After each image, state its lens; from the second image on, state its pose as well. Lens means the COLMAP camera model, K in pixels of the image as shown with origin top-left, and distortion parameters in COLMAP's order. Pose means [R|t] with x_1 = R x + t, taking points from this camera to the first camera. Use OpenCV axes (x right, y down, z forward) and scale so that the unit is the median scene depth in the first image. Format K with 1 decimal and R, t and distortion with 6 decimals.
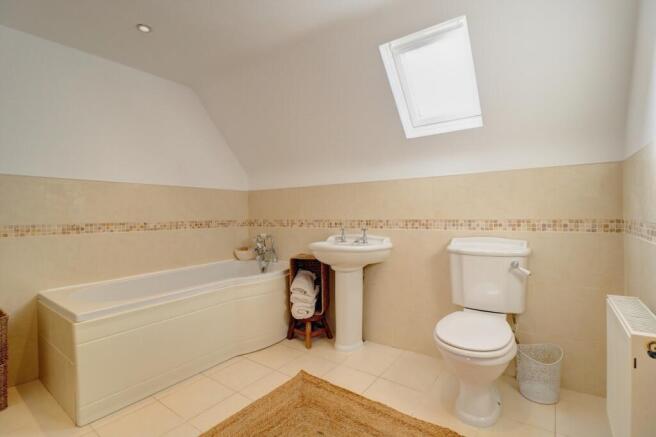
lens RADIAL K [[305.1, 0, 331.7], [0, 305.1, 215.0], [0, 0, 1]] dist [-0.015726, -0.003366]
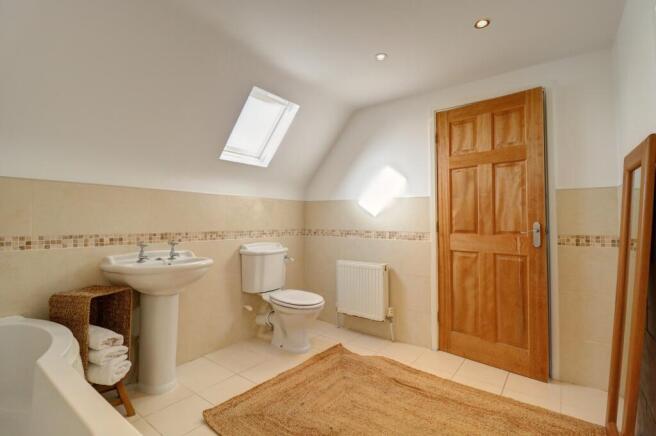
lens RADIAL K [[305.1, 0, 331.3], [0, 305.1, 217.6], [0, 0, 1]] dist [-0.015726, -0.003366]
pose [[0.018665, 0.032598, 0.999294, -0.860662], [0.010282, 0.999409, -0.032794, 0.005388], [-0.999773, 0.010887, 0.018318, 0.570534]]
